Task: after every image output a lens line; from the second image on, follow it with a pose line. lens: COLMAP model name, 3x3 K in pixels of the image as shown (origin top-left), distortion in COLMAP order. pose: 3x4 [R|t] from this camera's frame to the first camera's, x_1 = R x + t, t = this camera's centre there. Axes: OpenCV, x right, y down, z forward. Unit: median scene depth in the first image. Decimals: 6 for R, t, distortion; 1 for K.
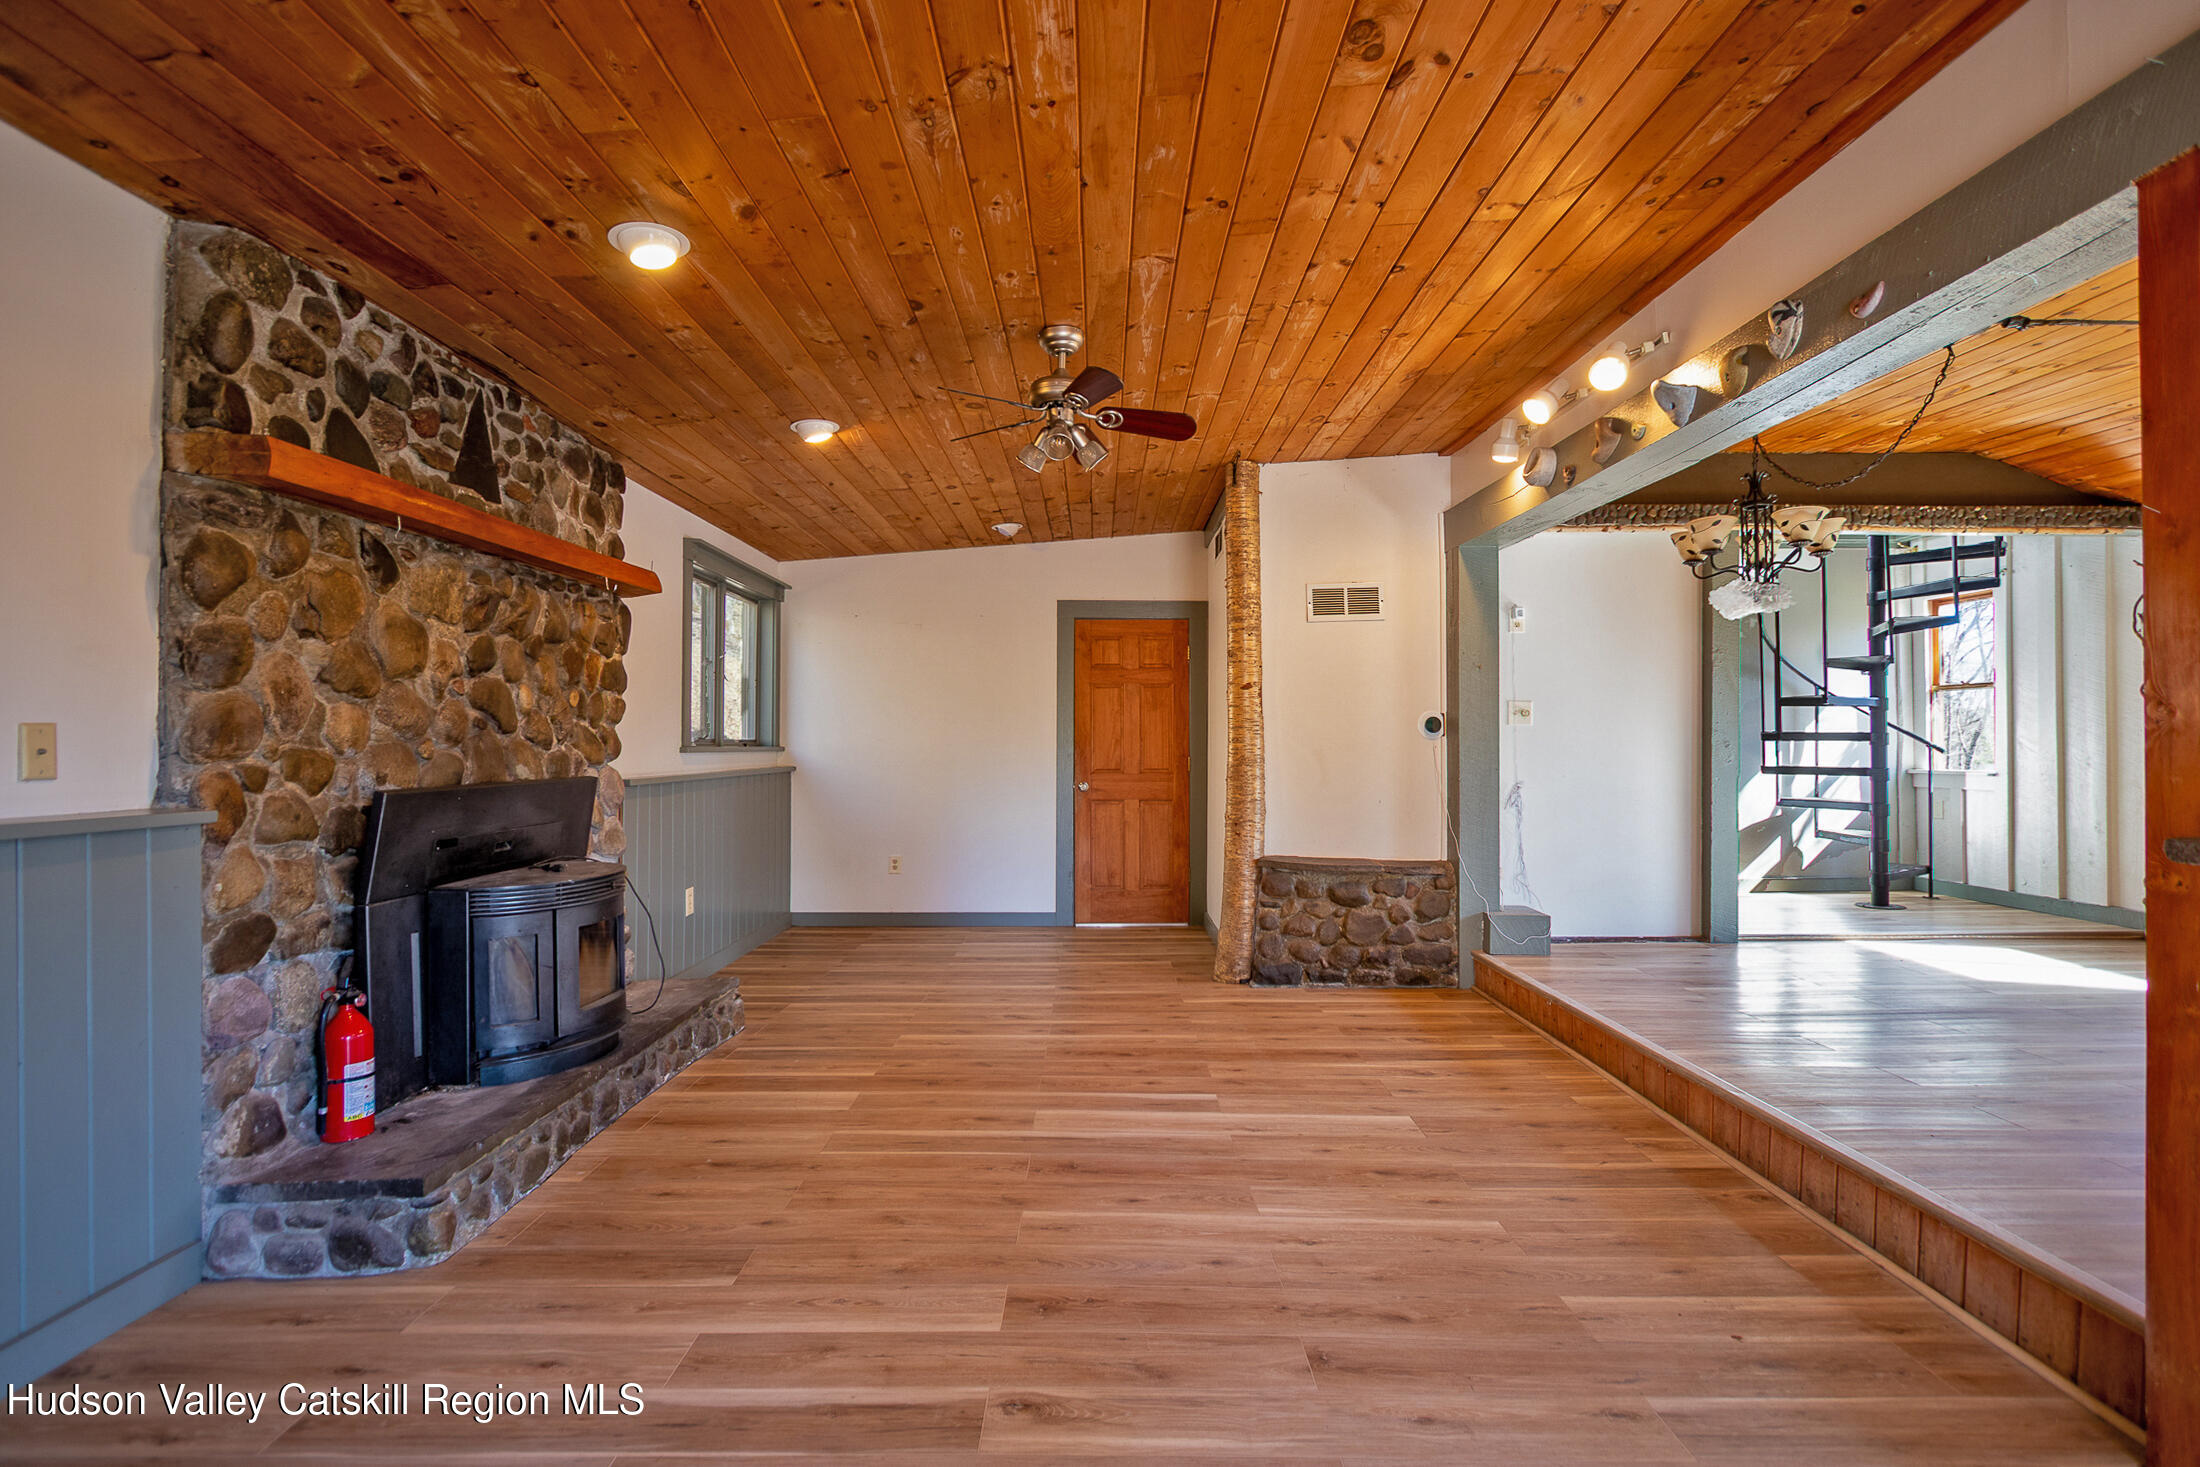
lens RADIAL K [[1056.8, 0, 1100.0], [0, 1056.8, 733.5], [0, 0, 1]] dist [-0.002399, -0.000198]
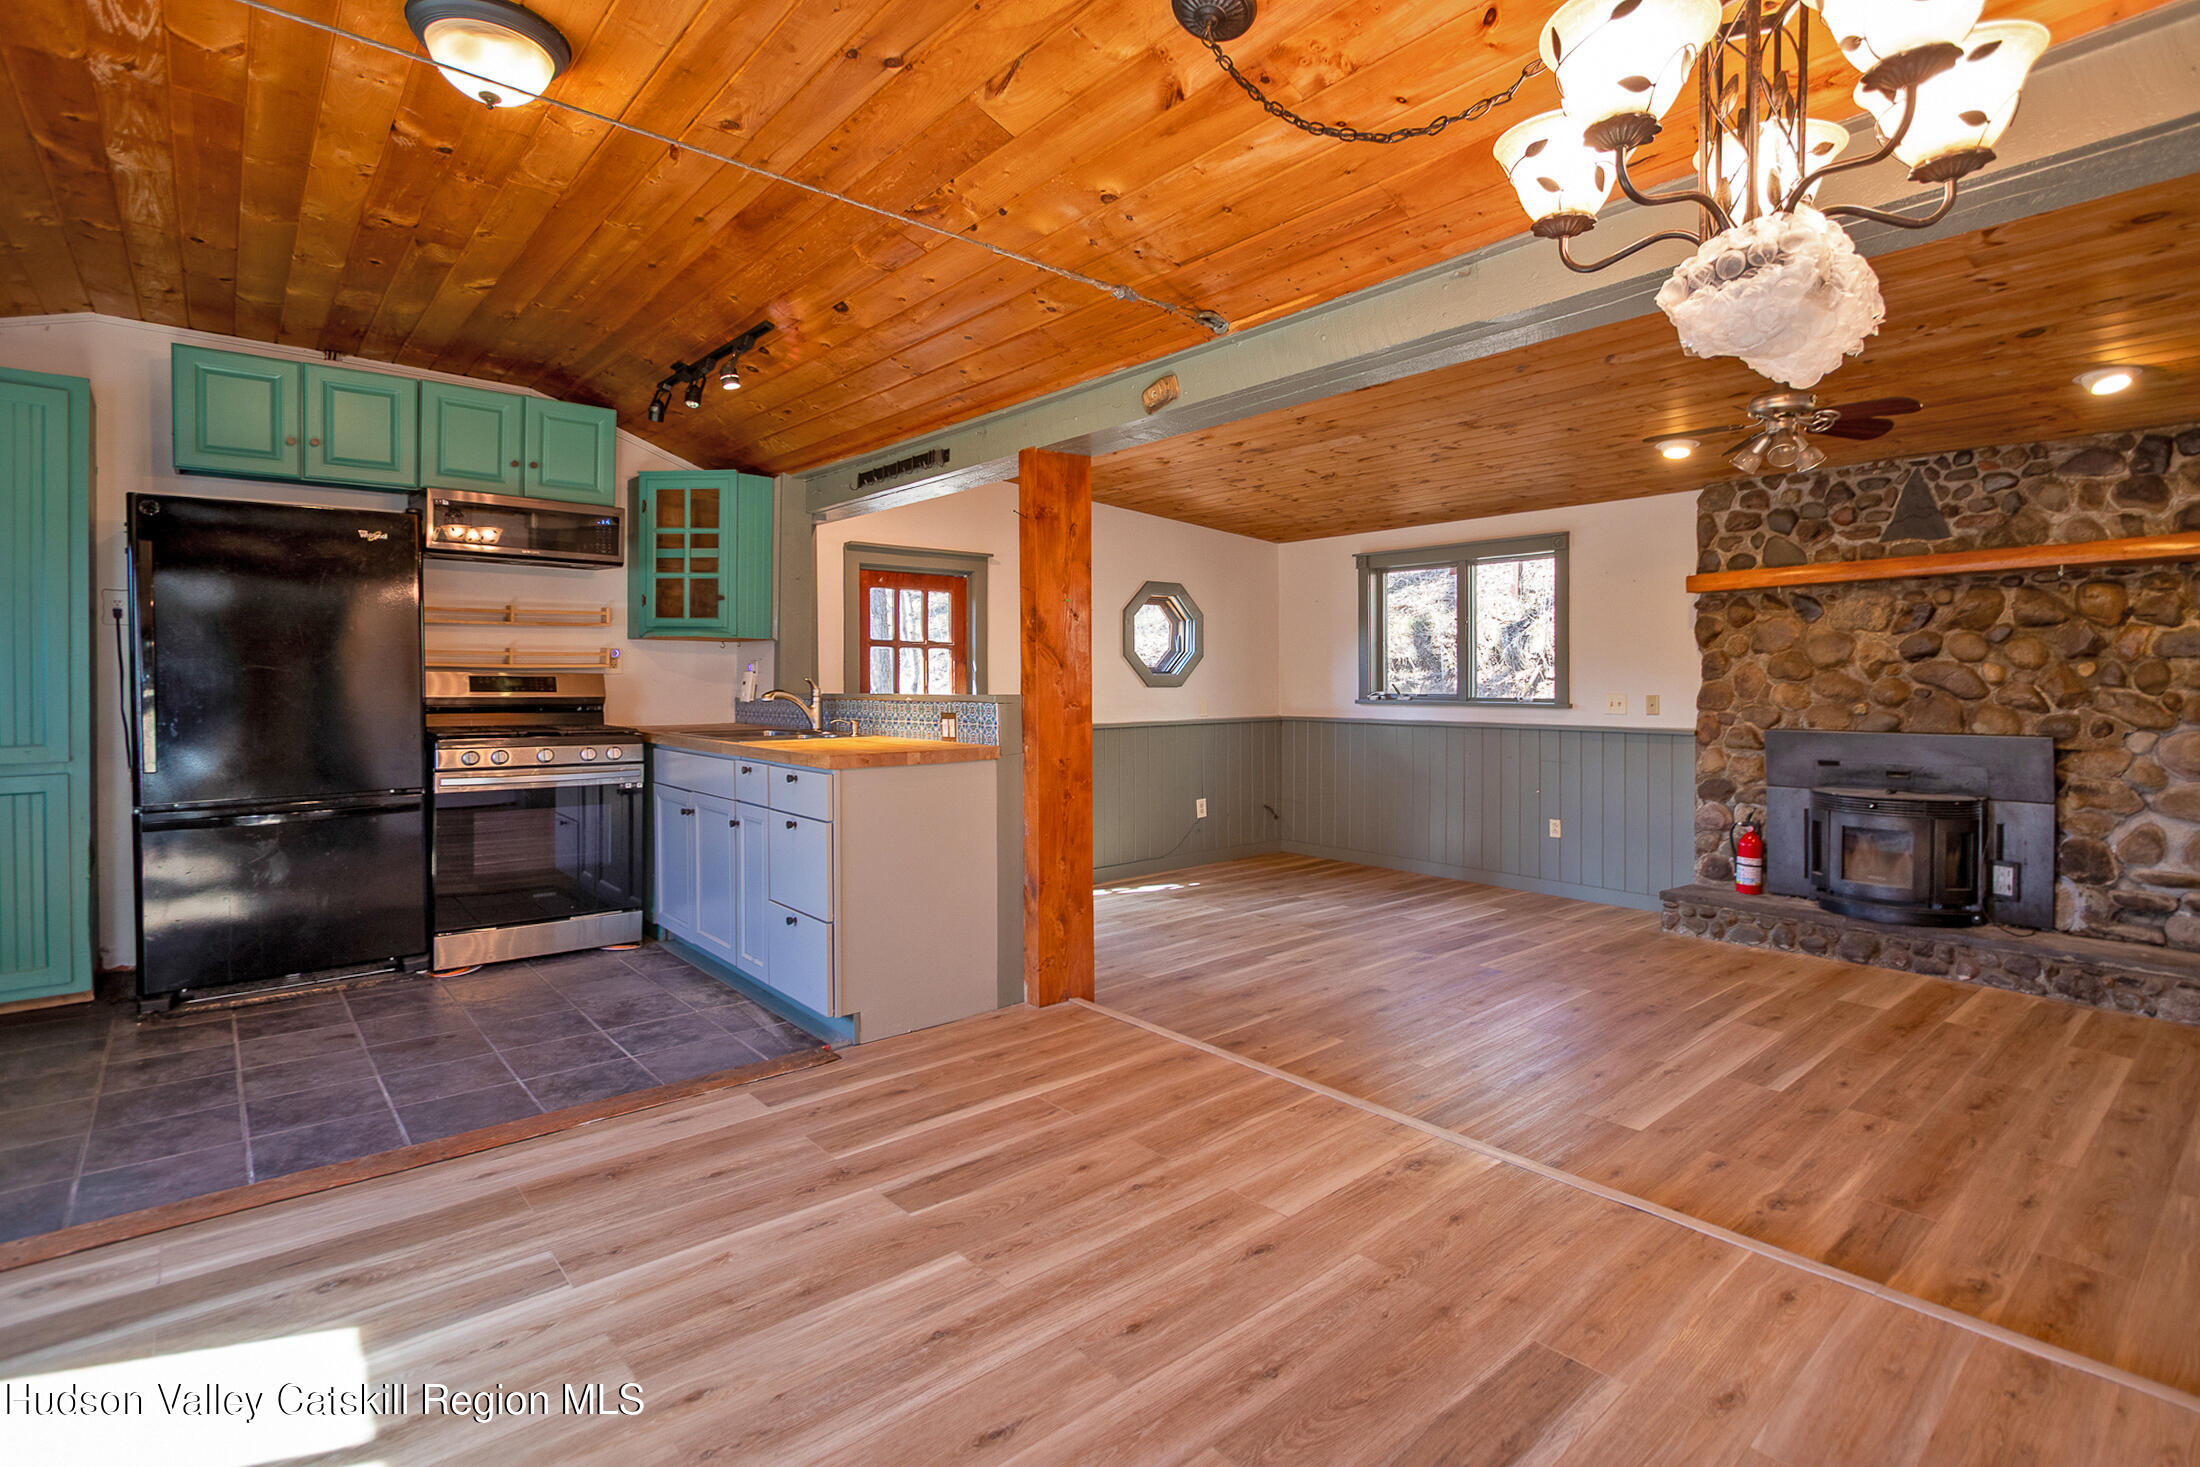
lens RADIAL K [[1053.9, 0, 1154.0], [0, 1053.9, 686.0], [0, 0, 1]] dist [-0.007361, -0.000828]
pose [[-0.750915, 0.005539, -0.660376, 1.036003], [0.009319, 0.999954, -0.002210, -0.022225], [0.660333, -0.007814, -0.750932, 1.205487]]
